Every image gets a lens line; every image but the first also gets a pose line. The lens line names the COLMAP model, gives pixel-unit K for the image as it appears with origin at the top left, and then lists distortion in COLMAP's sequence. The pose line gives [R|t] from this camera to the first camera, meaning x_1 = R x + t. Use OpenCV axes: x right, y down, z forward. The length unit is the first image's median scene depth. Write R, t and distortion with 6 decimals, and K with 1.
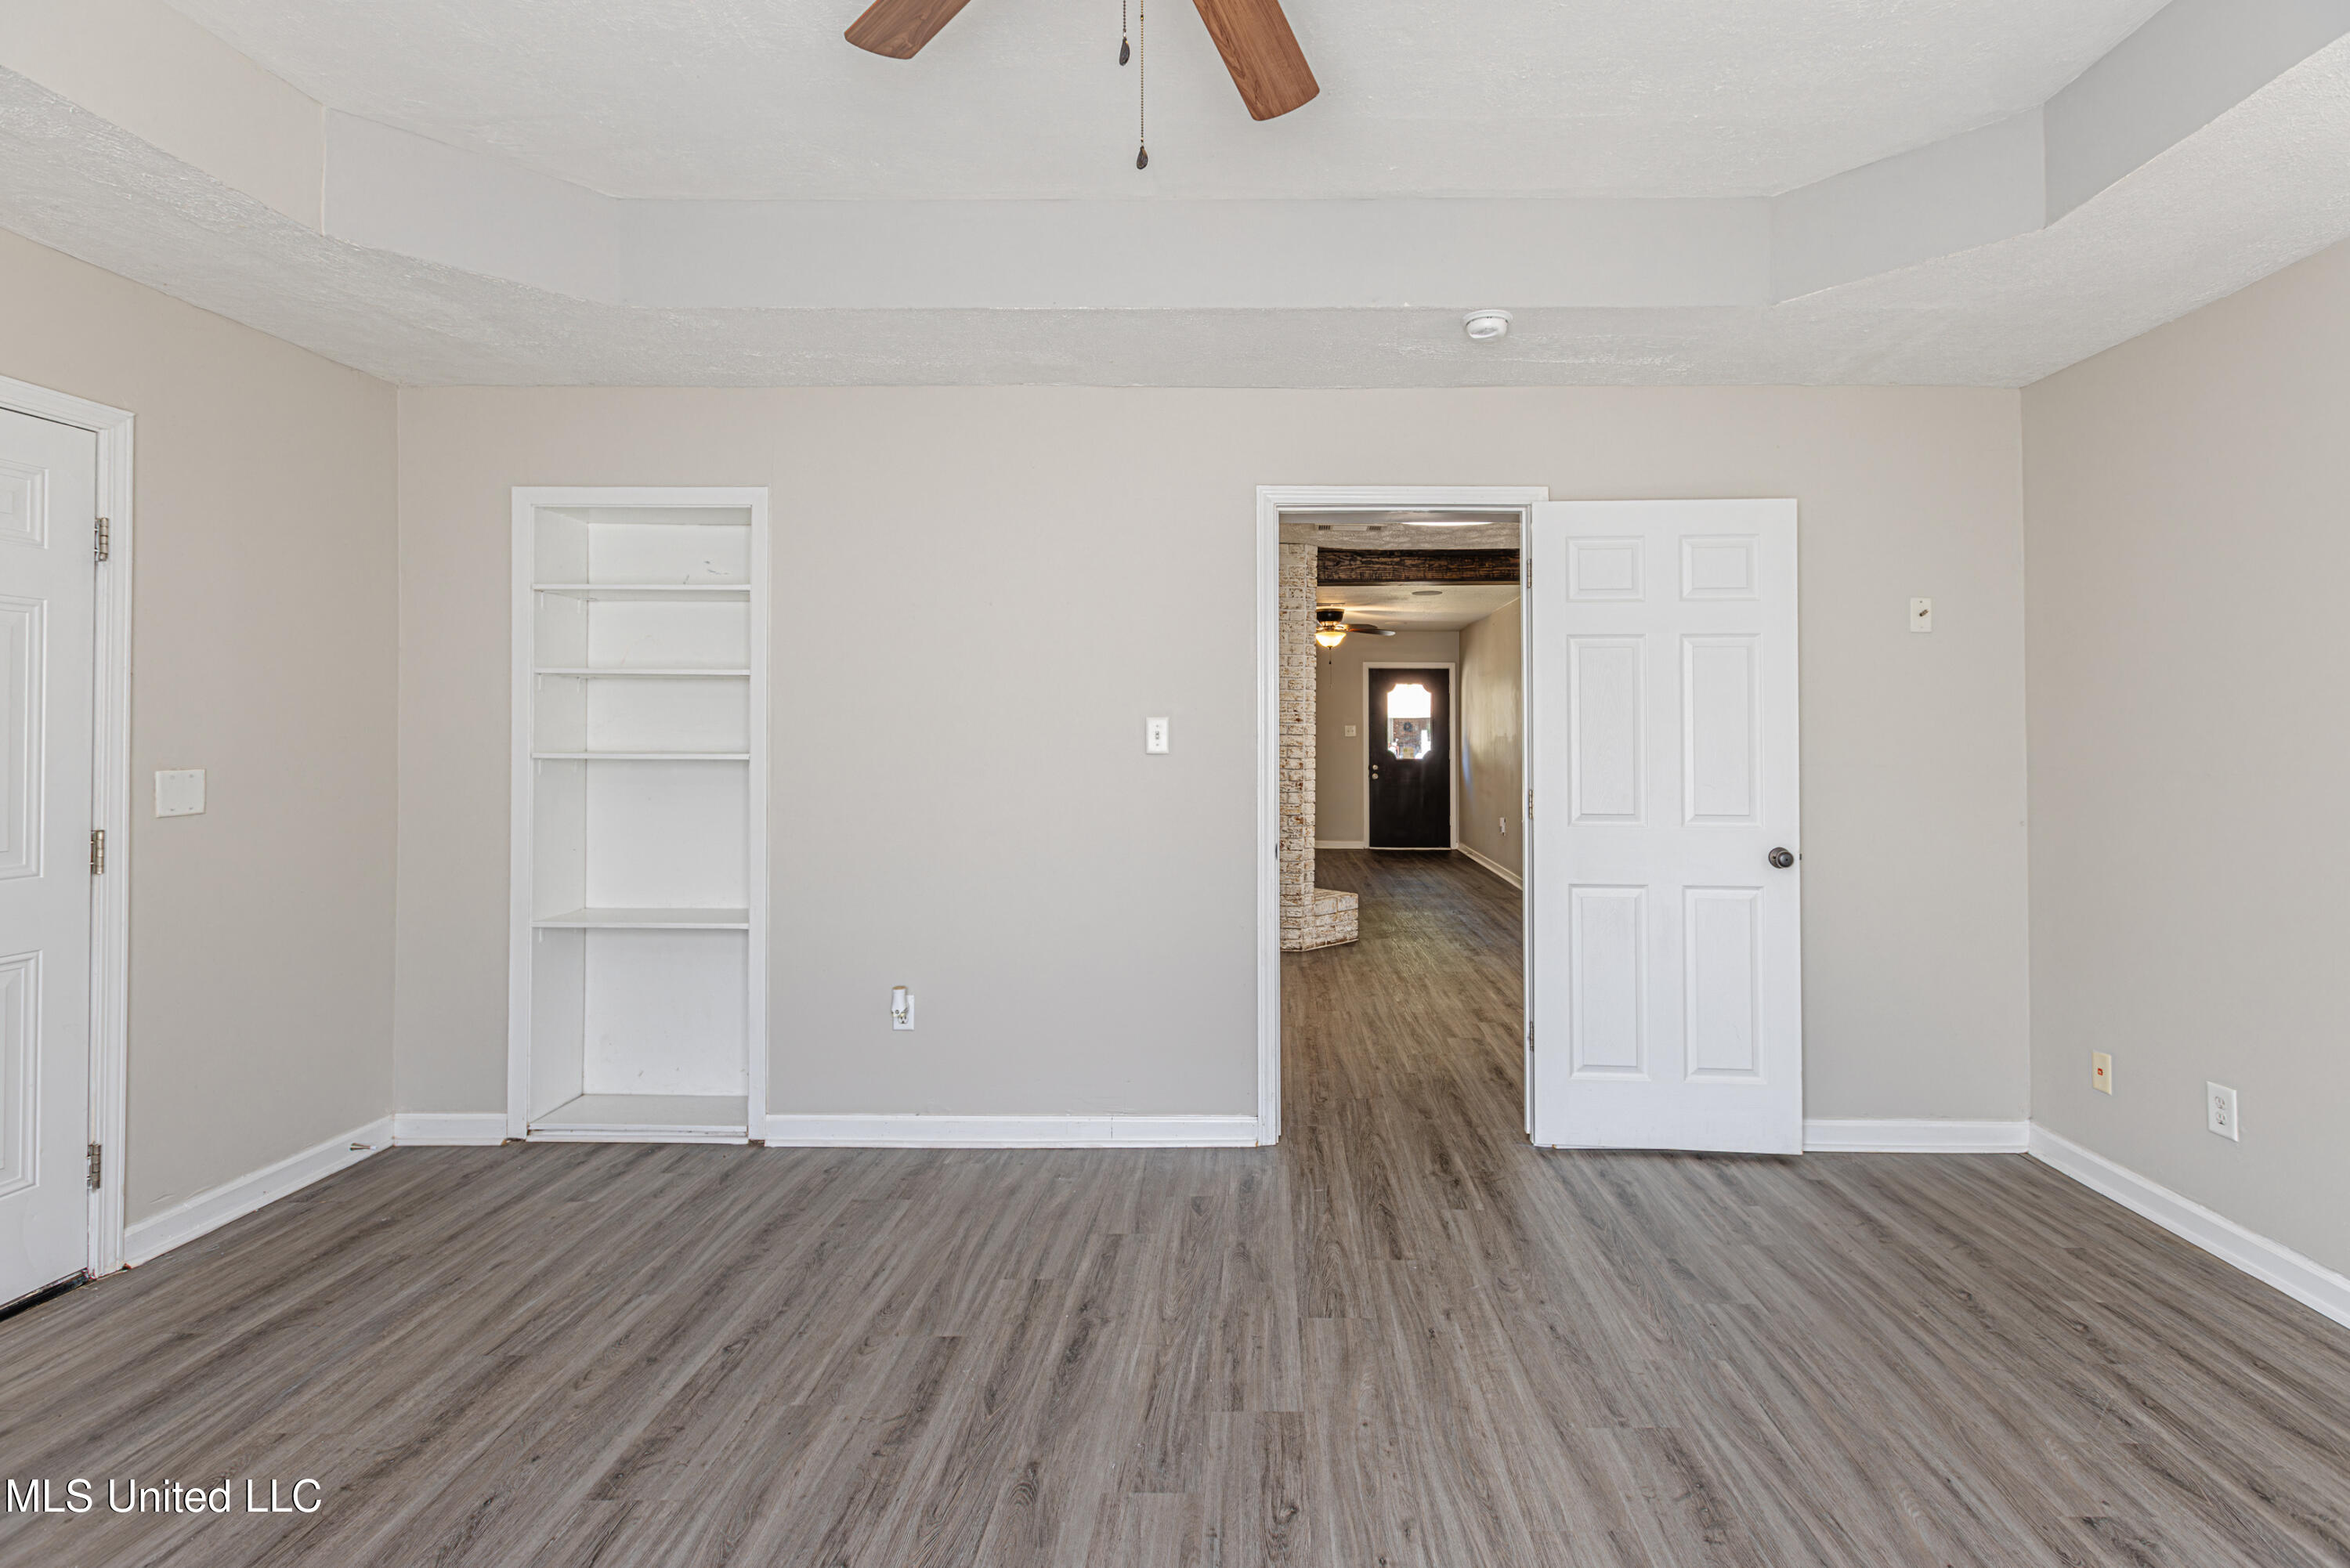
lens RADIAL K [[1094.9, 0, 1250.0], [0, 1094.9, 720.3], [0, 0, 1]] dist [-0.003976, -0.000528]
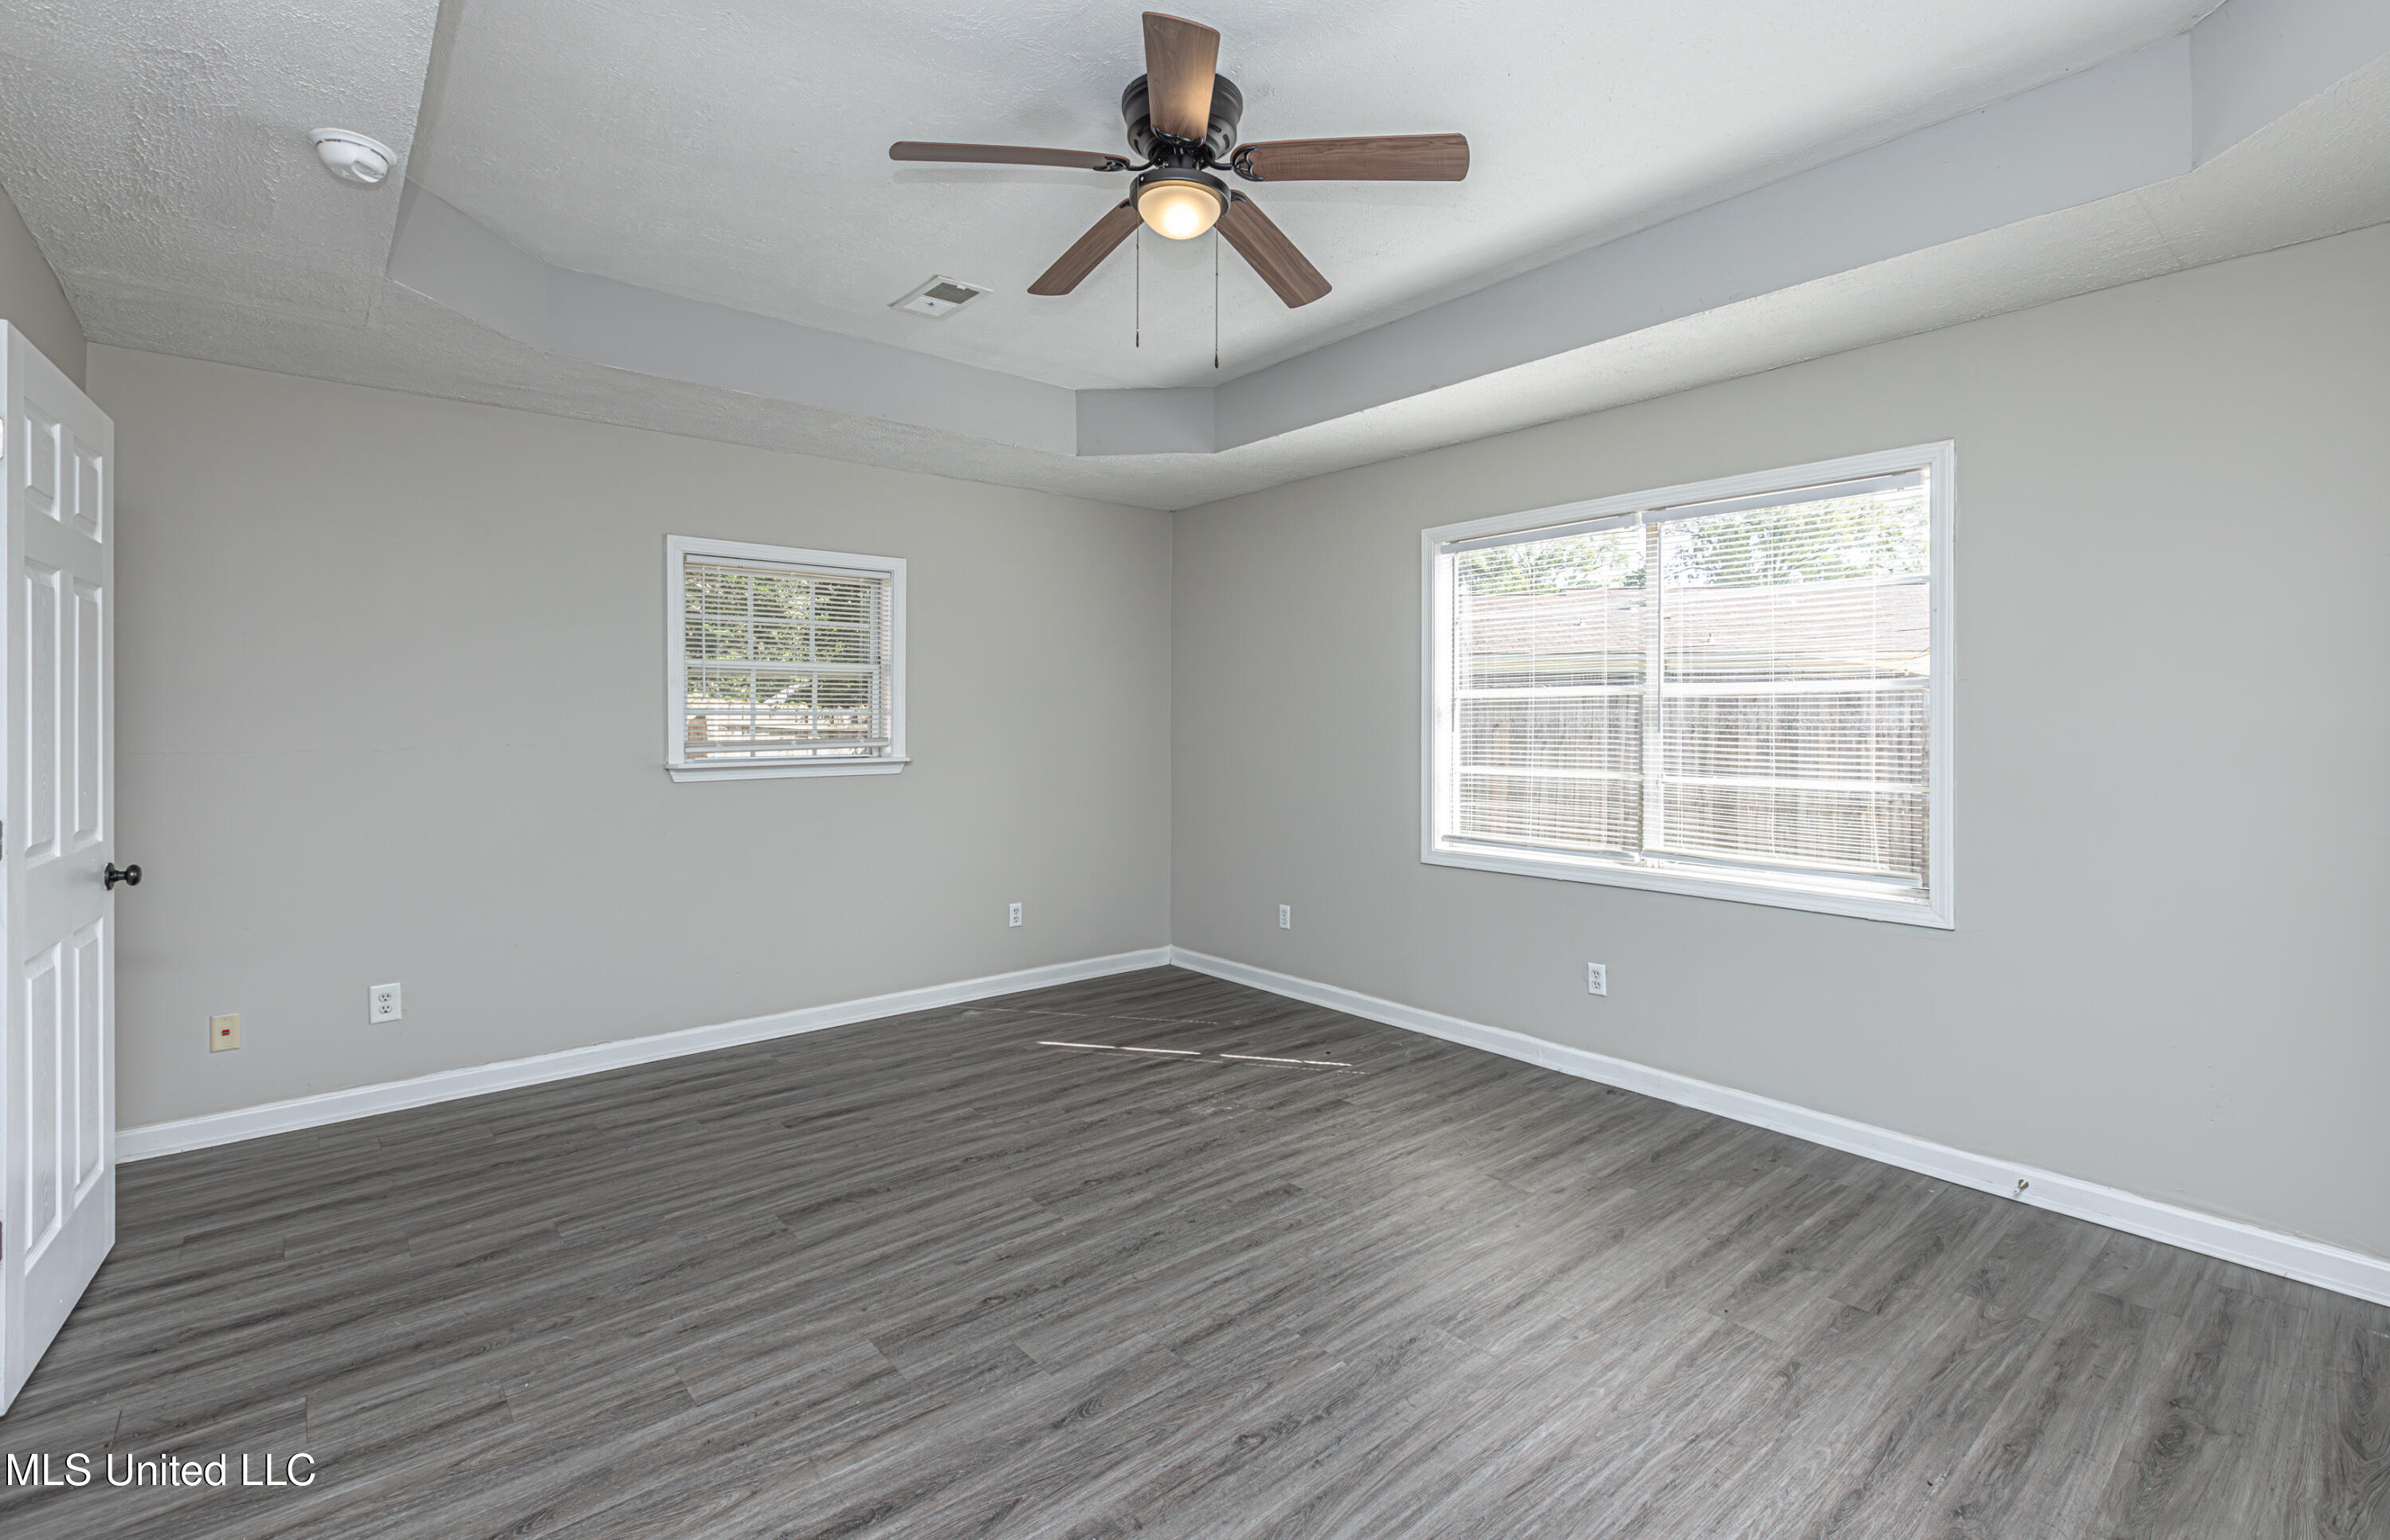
lens RADIAL K [[1086.7, 0, 1230.9], [0, 1086.7, 737.2], [0, 0, 1]] dist [-0.001284, -0.000639]
pose [[-0.687092, -0.014374, 0.726428, -0.754691], [-0.012742, 0.999889, 0.007734, 0.011679], [-0.726458, -0.003942, -0.687199, 1.141271]]
